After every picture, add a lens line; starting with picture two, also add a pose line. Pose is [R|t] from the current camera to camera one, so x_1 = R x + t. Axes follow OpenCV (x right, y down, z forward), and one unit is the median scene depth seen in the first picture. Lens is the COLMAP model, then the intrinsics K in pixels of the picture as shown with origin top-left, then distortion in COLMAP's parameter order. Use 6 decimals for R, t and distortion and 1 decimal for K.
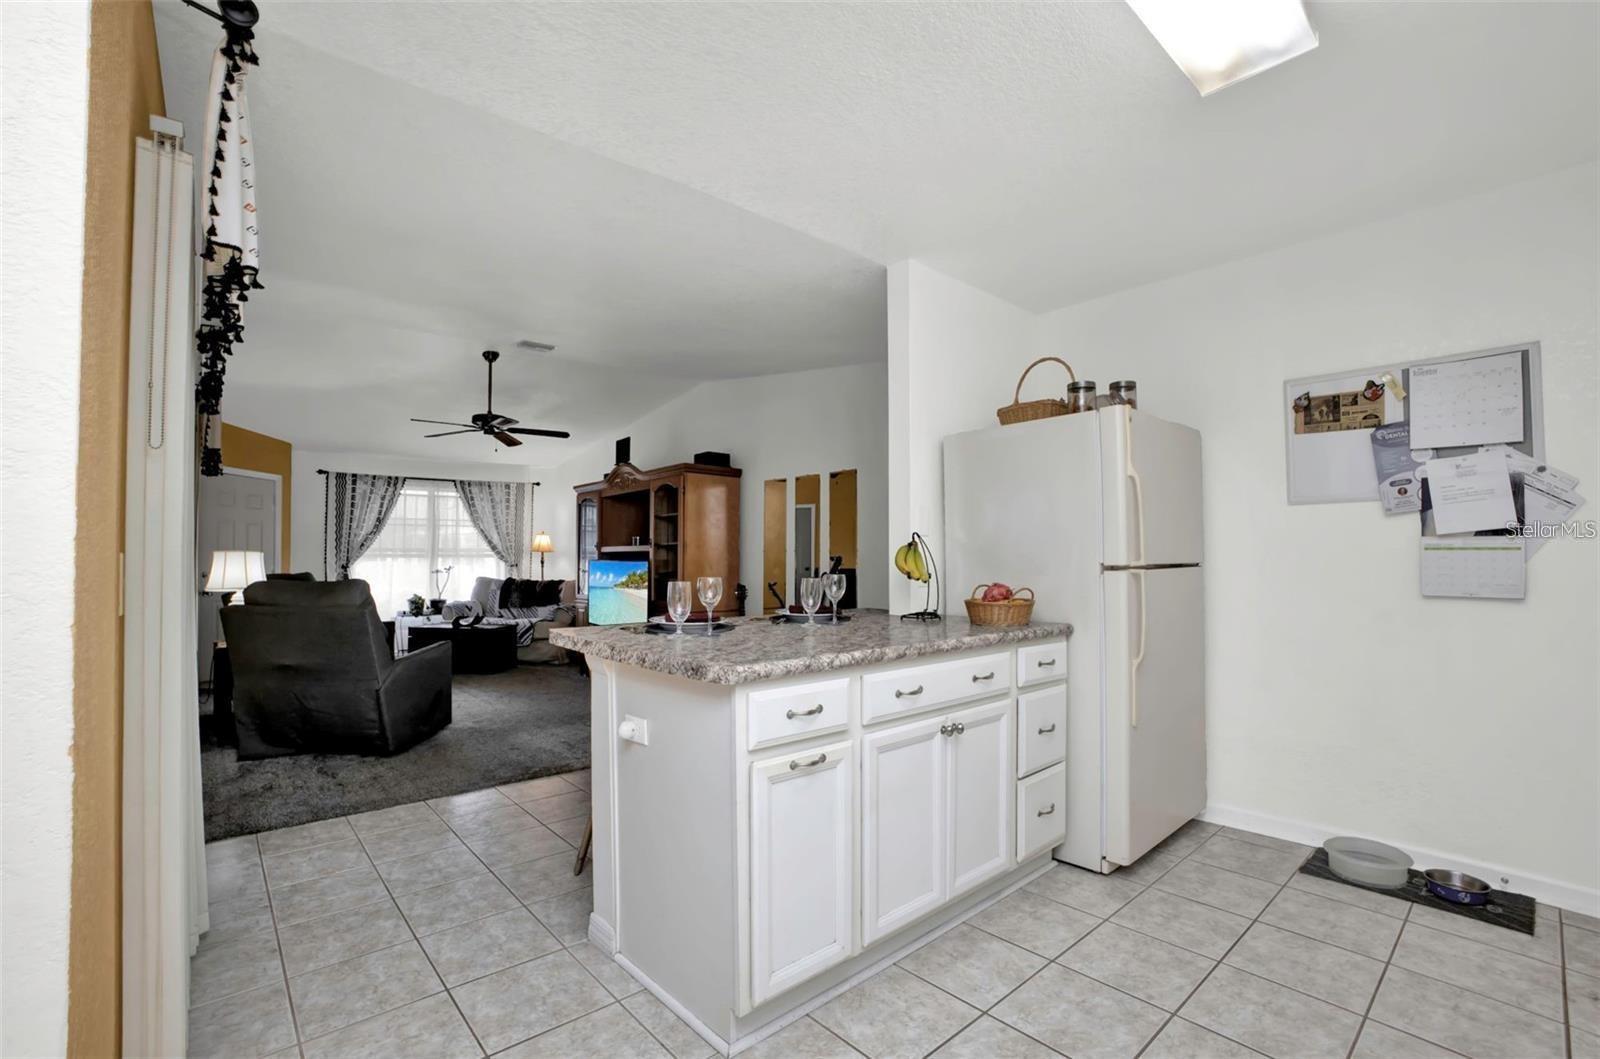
lens RADIAL K [[721.7, 0, 772.8], [0, 721.7, 533.4], [0, 0, 1]] dist [-0.072498, 0.000148]
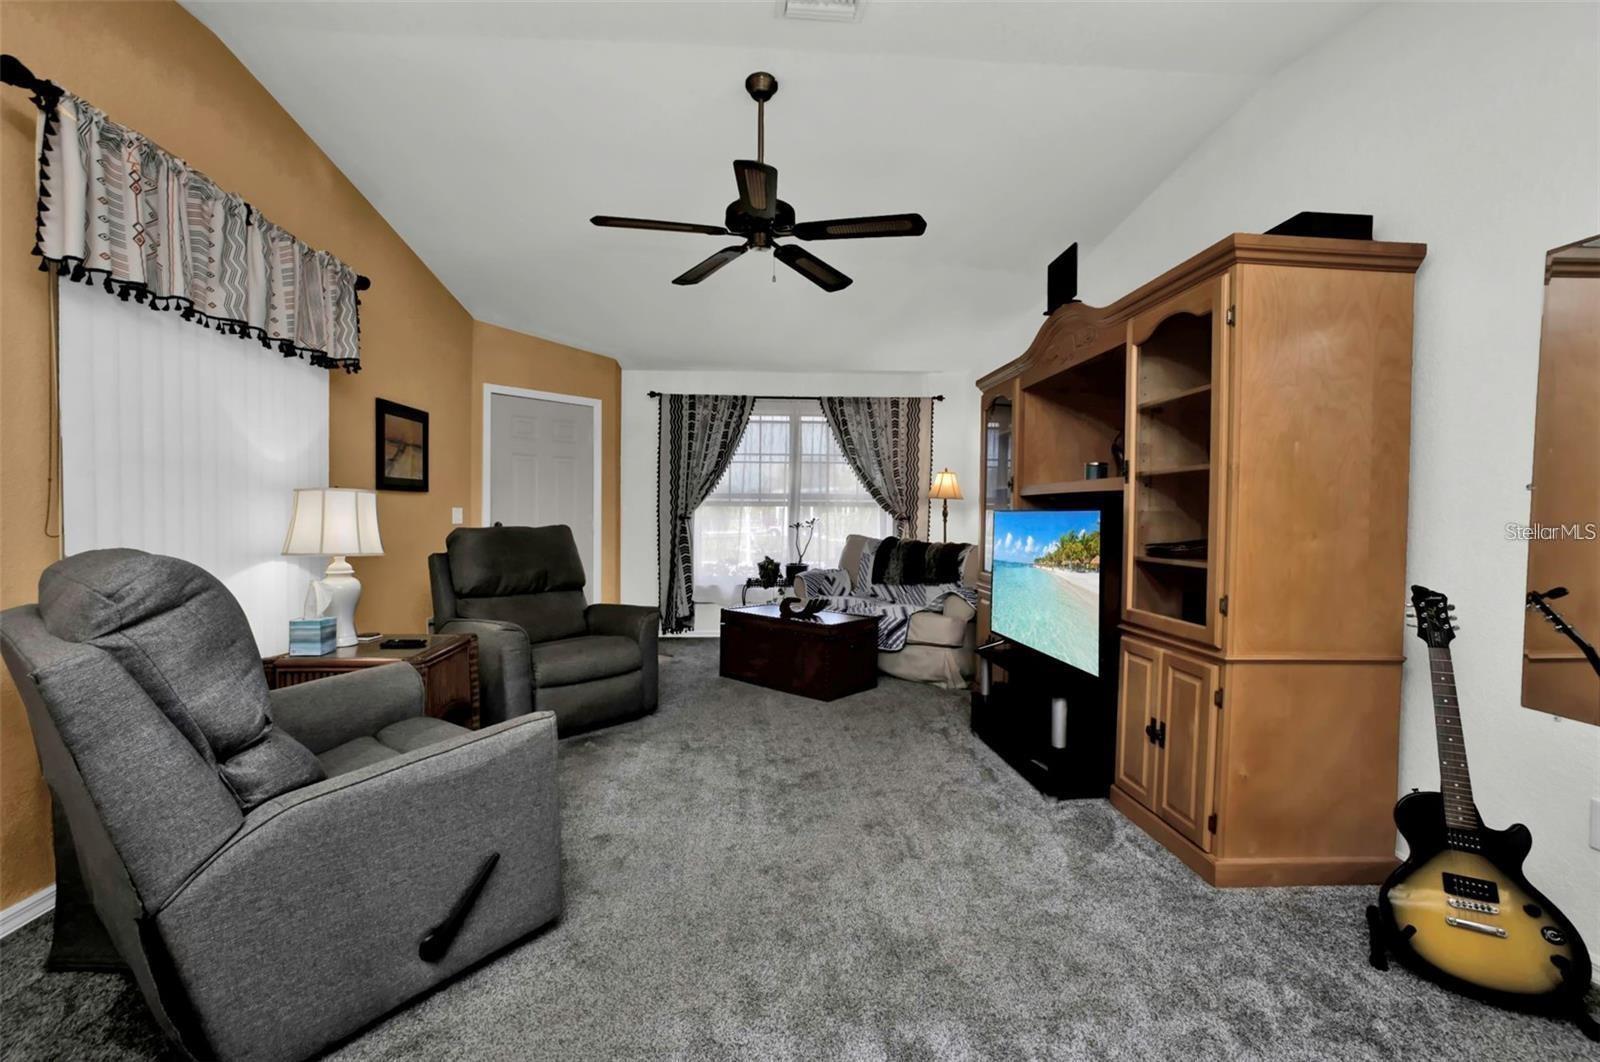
lens RADIAL K [[721.2, 0, 758.9], [0, 721.2, 511.7], [0, 0, 1]] dist [-0.021992, 0.000352]
pose [[0.801324, 0.010624, -0.598137, -0.069217], [0.008289, 0.999549, 0.028858, 0.019059], [0.598174, -0.028082, 0.800874, 0.408937]]
